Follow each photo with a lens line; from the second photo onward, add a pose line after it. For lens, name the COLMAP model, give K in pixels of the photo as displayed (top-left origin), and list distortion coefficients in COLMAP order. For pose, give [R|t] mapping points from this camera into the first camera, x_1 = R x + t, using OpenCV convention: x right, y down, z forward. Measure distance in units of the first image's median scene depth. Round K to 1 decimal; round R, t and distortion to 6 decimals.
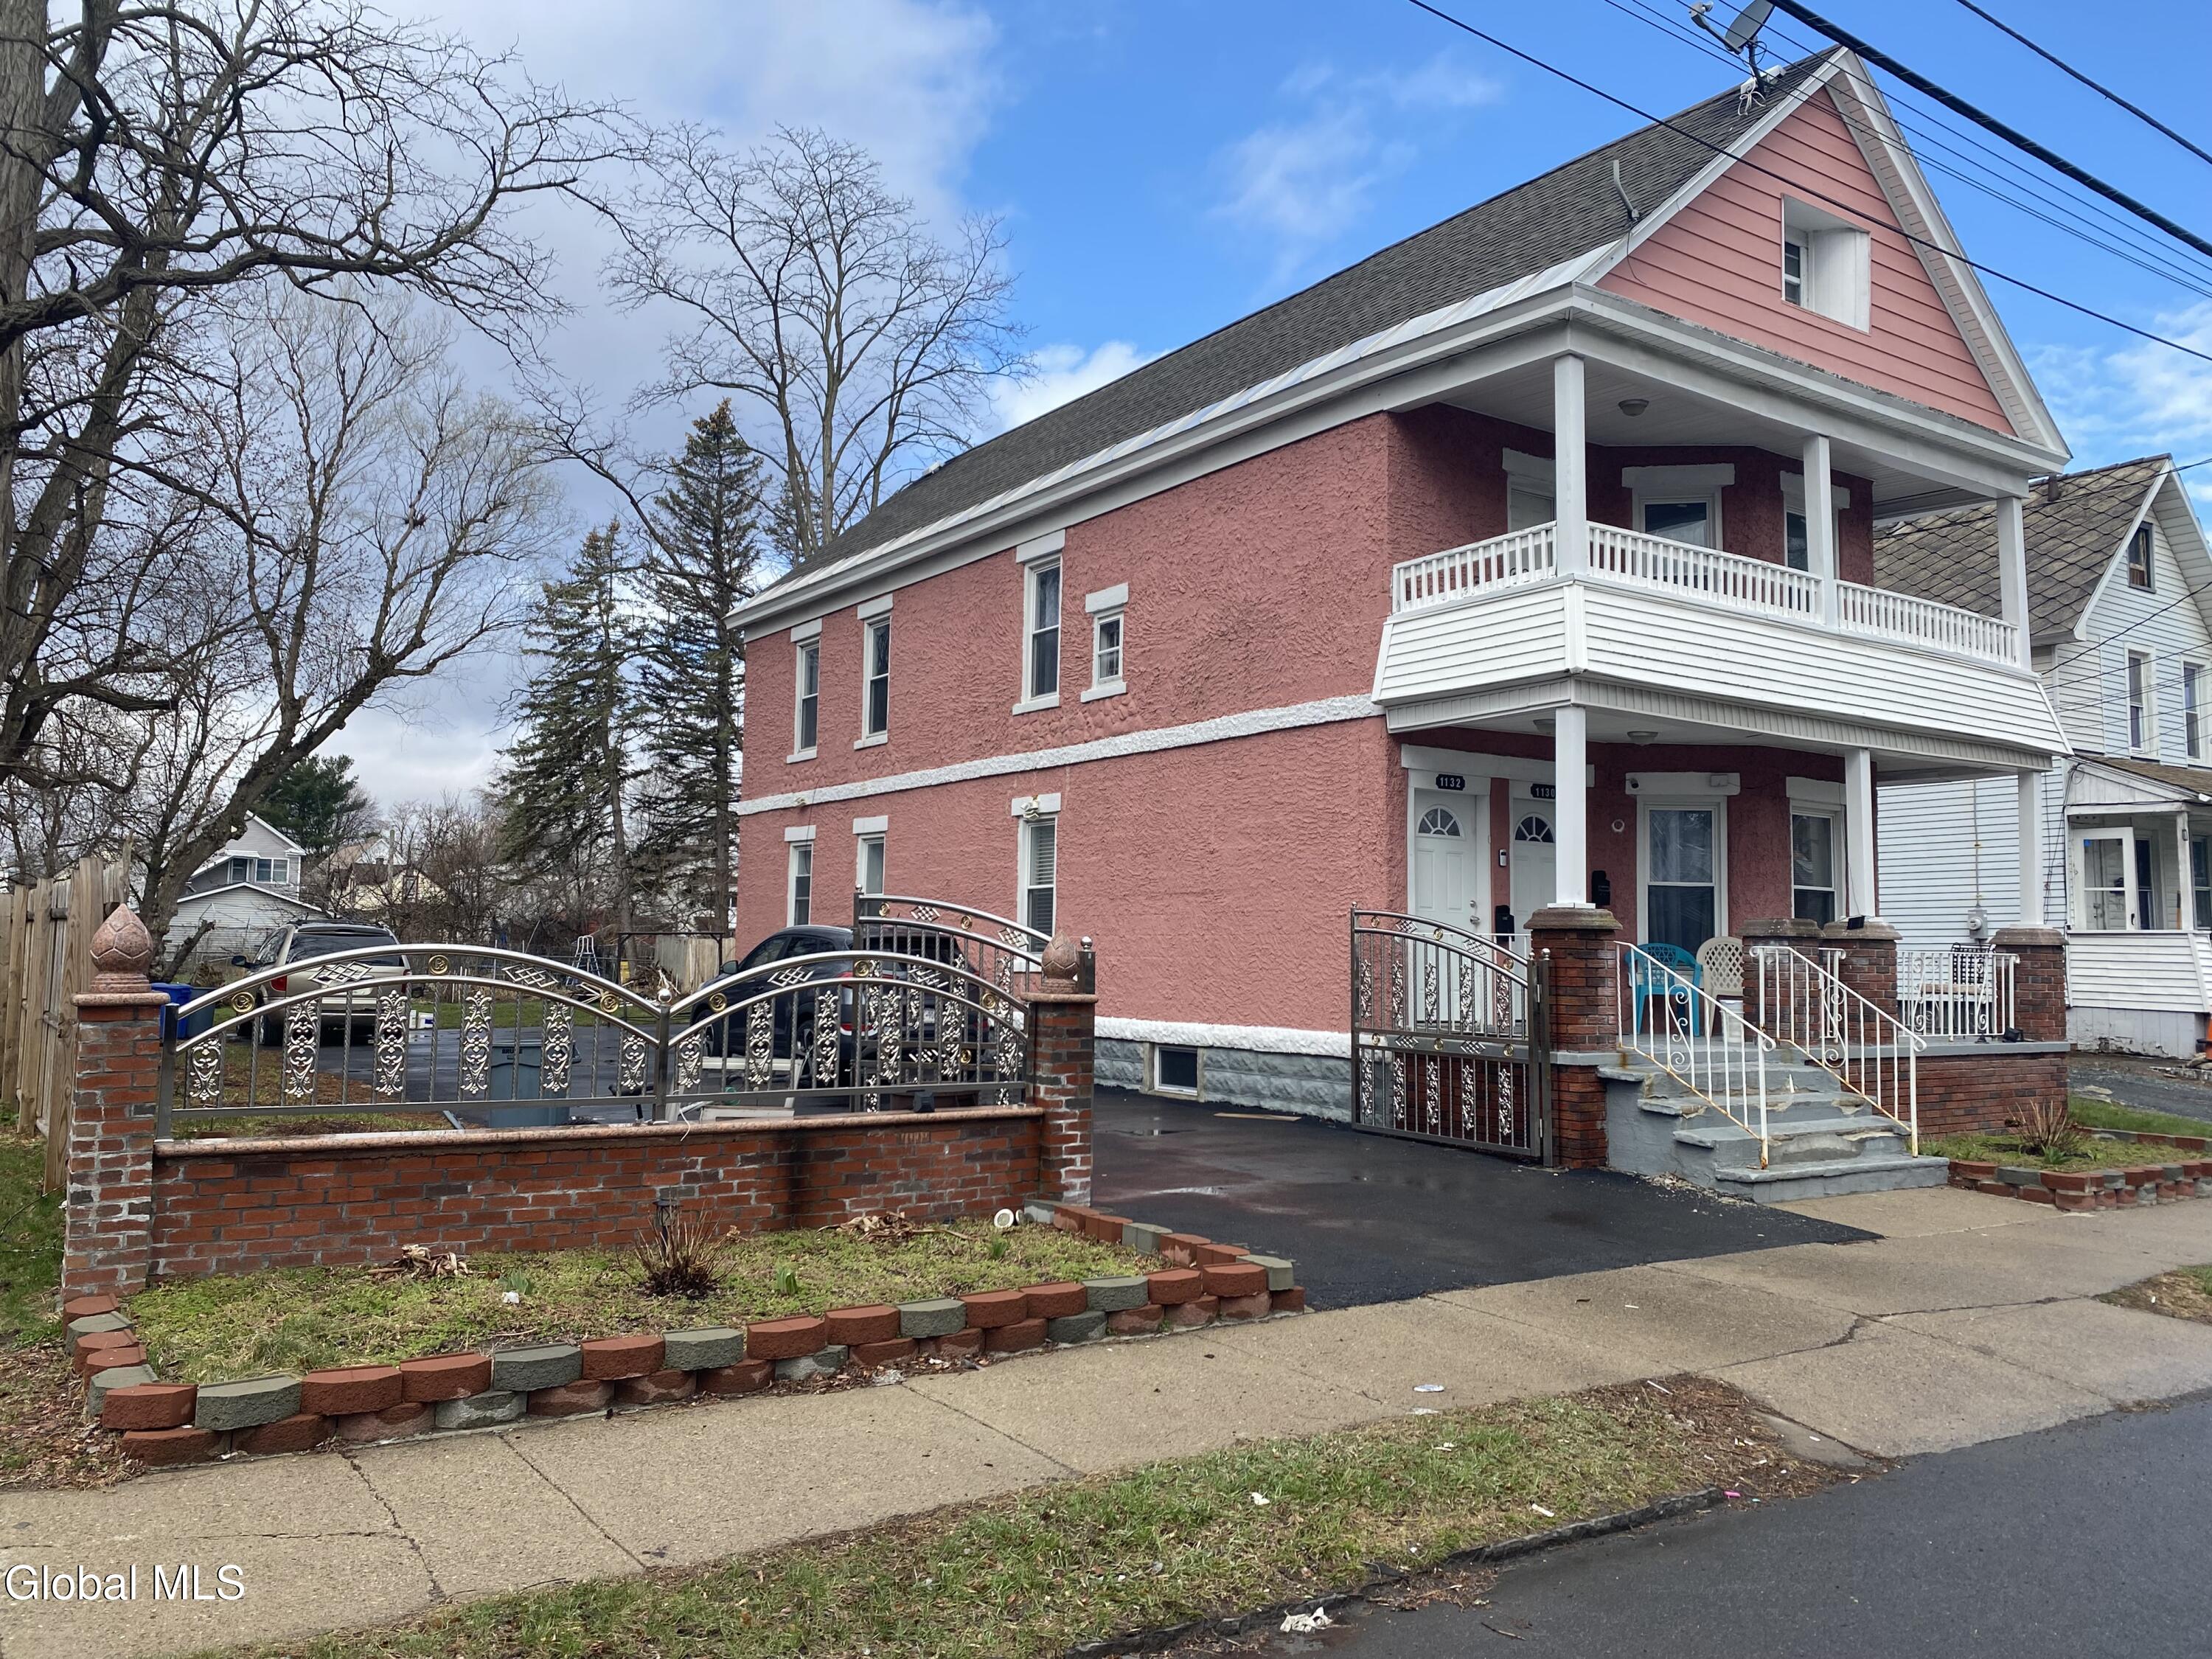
lens RADIAL K [[1688.5, 0, 1106.0], [0, 1688.5, 829.5], [0, 0, 1]] dist [0.061054, -0.125837]
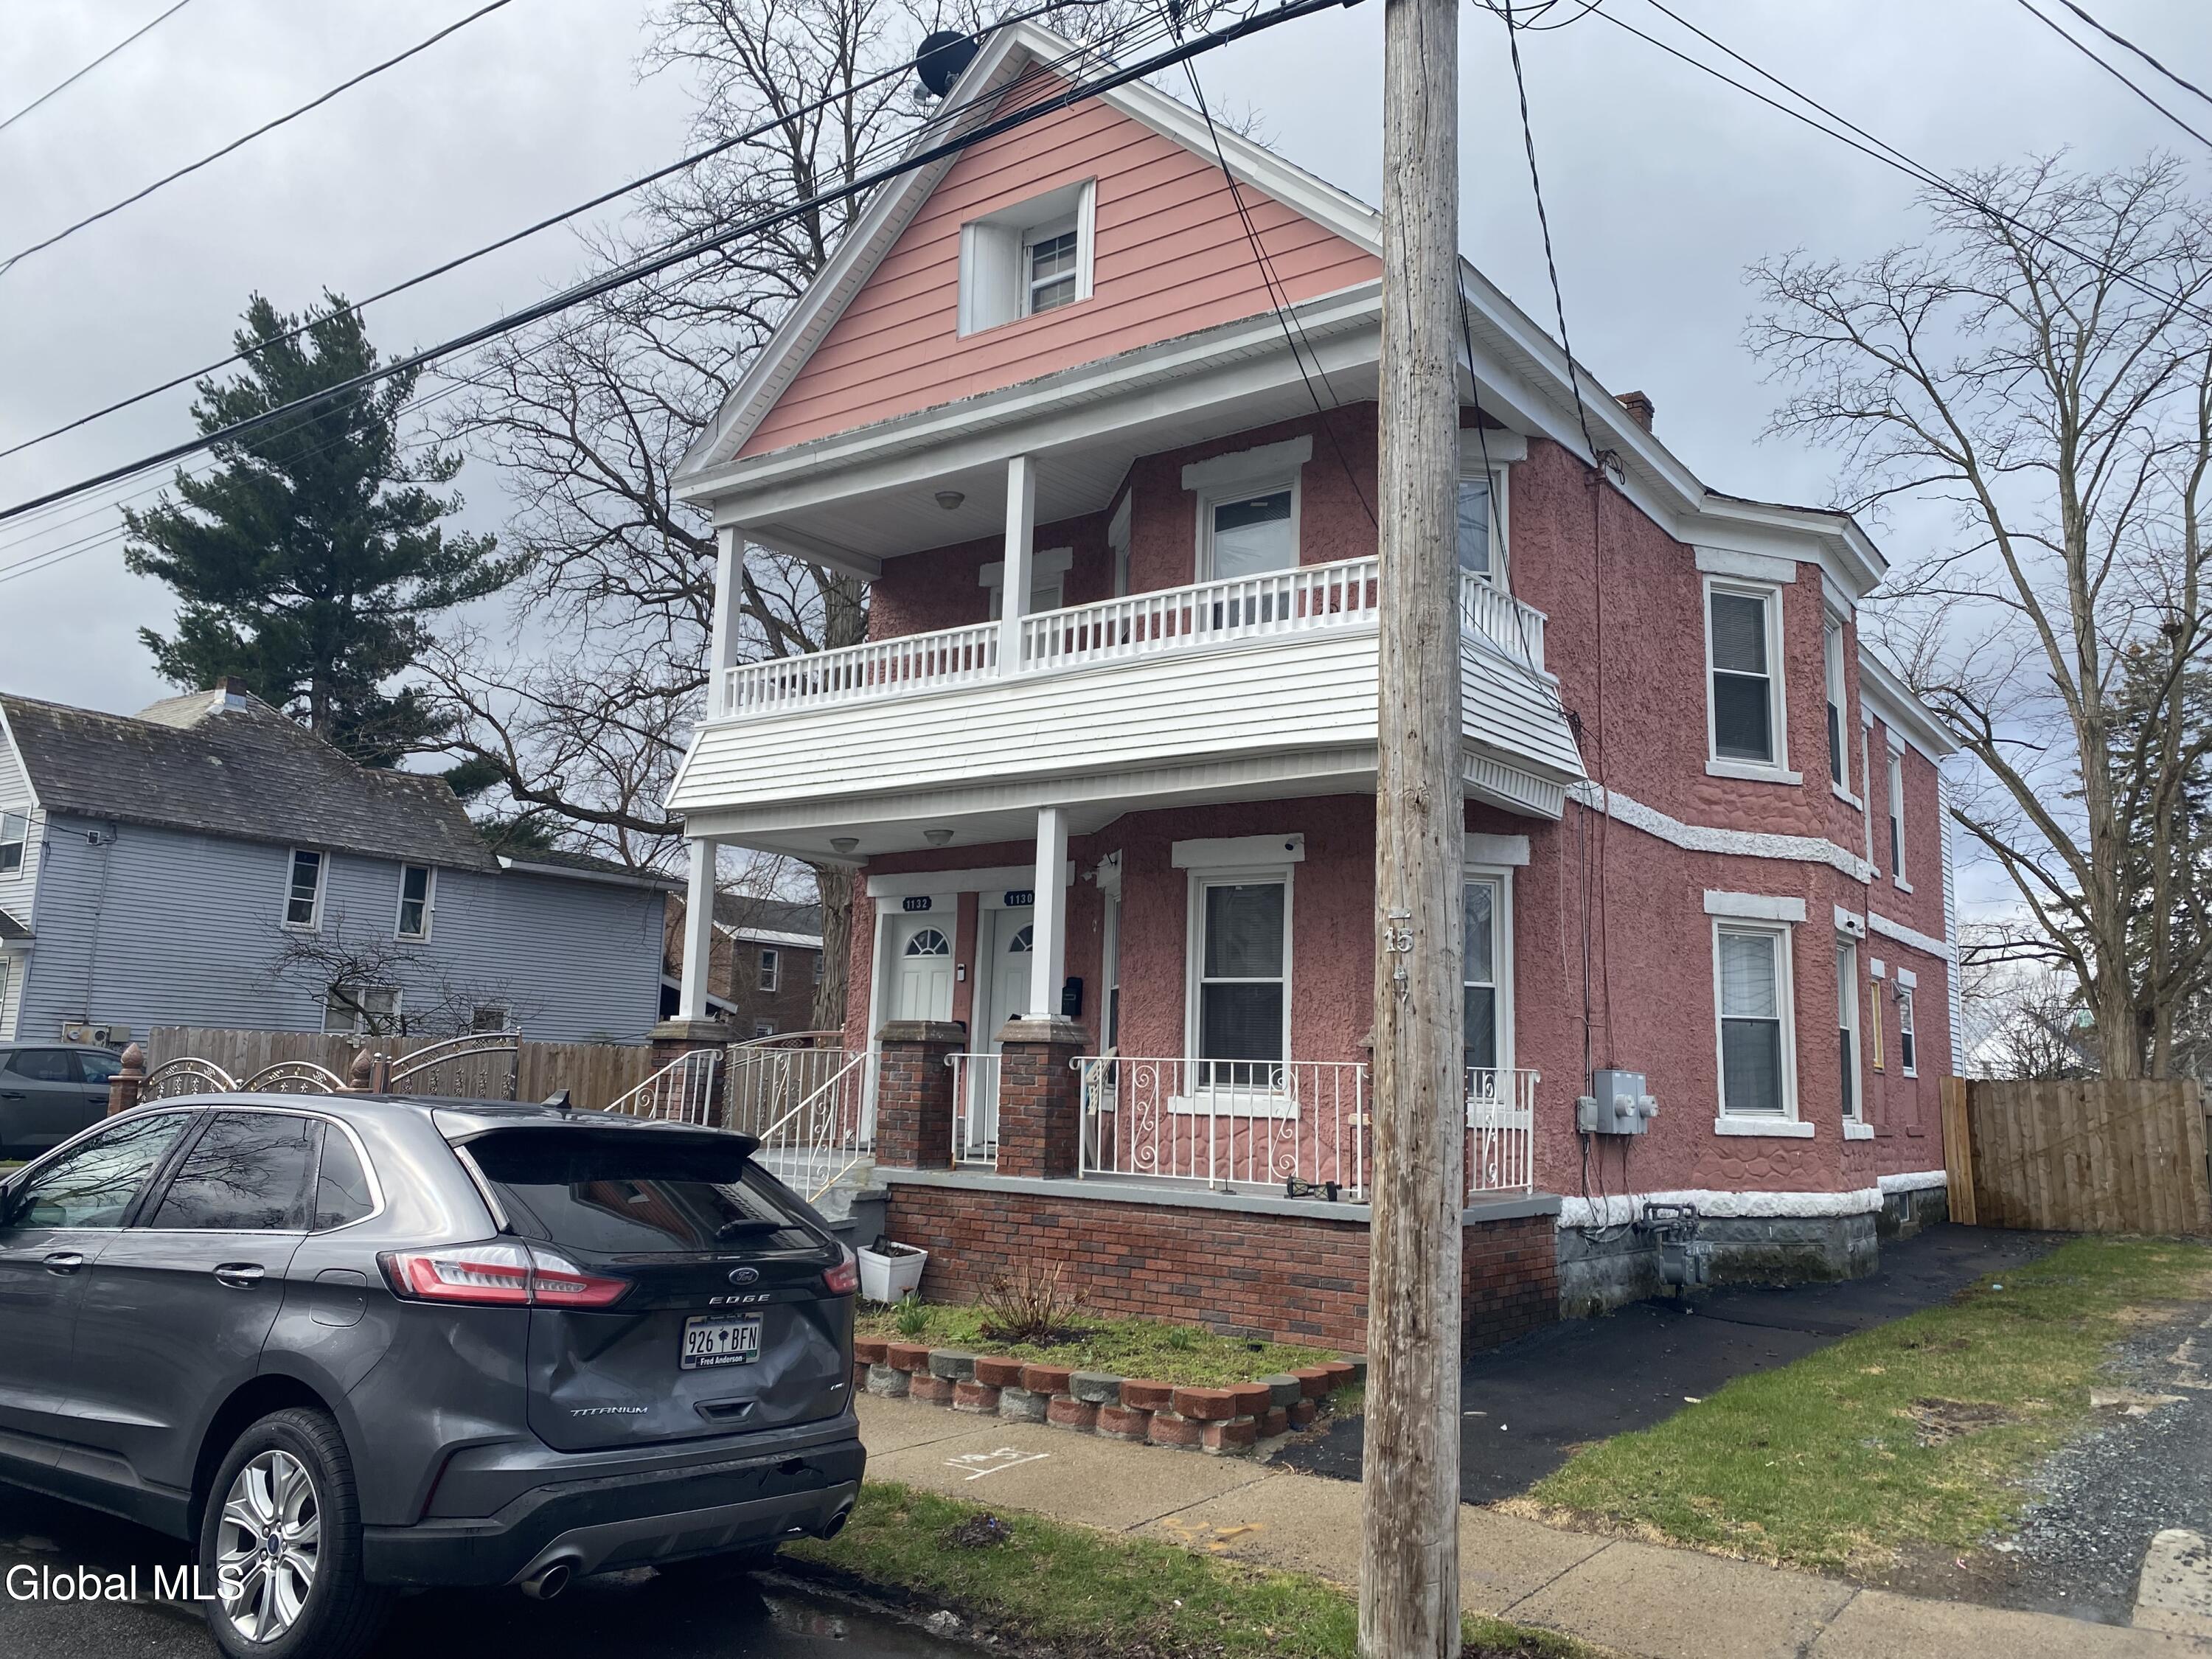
lens RADIAL K [[1688.5, 0, 1106.0], [0, 1688.5, 829.5], [0, 0, 1]] dist [0.061054, -0.125837]
pose [[0.340491, -0.148948, -0.928375, 1.196377], [0.049565, 0.988843, -0.140471, 0.077319], [0.938940, 0.001815, 0.344075, 0.742743]]
